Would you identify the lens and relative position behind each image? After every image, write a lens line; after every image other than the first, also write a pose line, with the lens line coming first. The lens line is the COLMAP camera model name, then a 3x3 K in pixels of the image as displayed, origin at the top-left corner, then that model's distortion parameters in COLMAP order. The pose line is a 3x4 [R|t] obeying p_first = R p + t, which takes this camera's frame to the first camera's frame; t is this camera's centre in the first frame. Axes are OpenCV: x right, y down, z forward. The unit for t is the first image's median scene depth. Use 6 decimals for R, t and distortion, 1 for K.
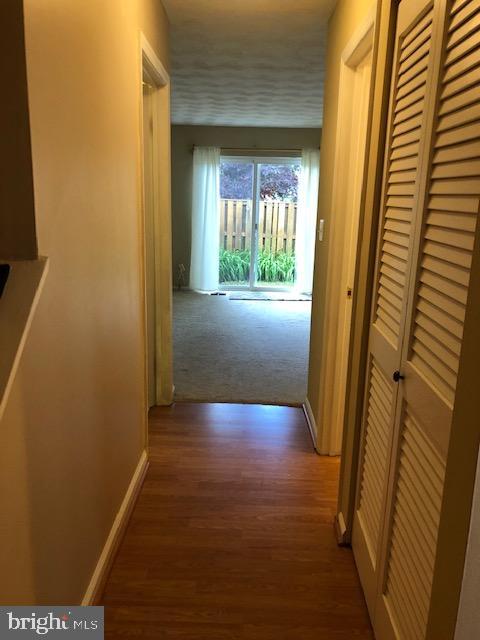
lens RADIAL K [[529.9, 0, 238.1], [0, 529.9, 325.1], [0, 0, 1]] dist [0.086211, -0.017907]
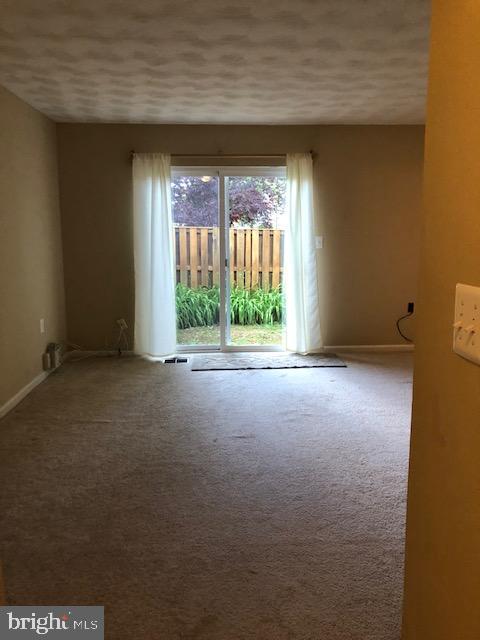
lens RADIAL K [[529.9, 0, 242.8], [0, 529.9, 317.7], [0, 0, 1]] dist [0.086211, -0.017907]
pose [[0.997258, -0.038688, 0.063079, 0.005361], [0.042558, 0.997218, -0.061194, -0.044067], [-0.060537, 0.063711, 0.996131, 0.191569]]
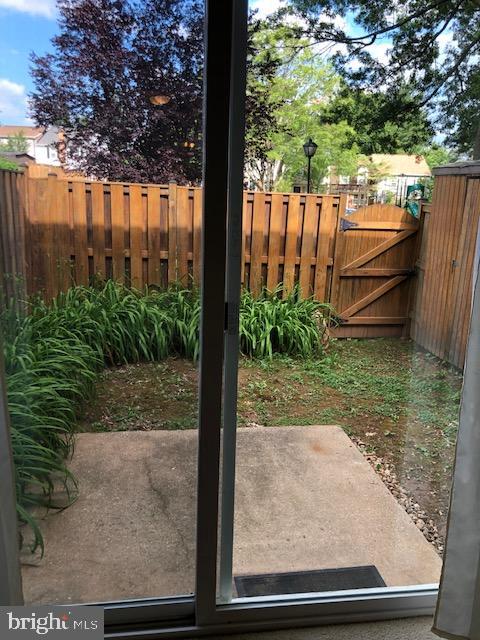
lens RADIAL K [[529.9, 0, 239.2], [0, 529.9, 320.5], [0, 0, 1]] dist [0.086211, -0.017907]
pose [[0.989201, -0.027730, 0.143920, 0.006268], [0.027912, 0.999610, 0.000754, -0.117832], [-0.143885, 0.003272, 0.989589, 0.545027]]
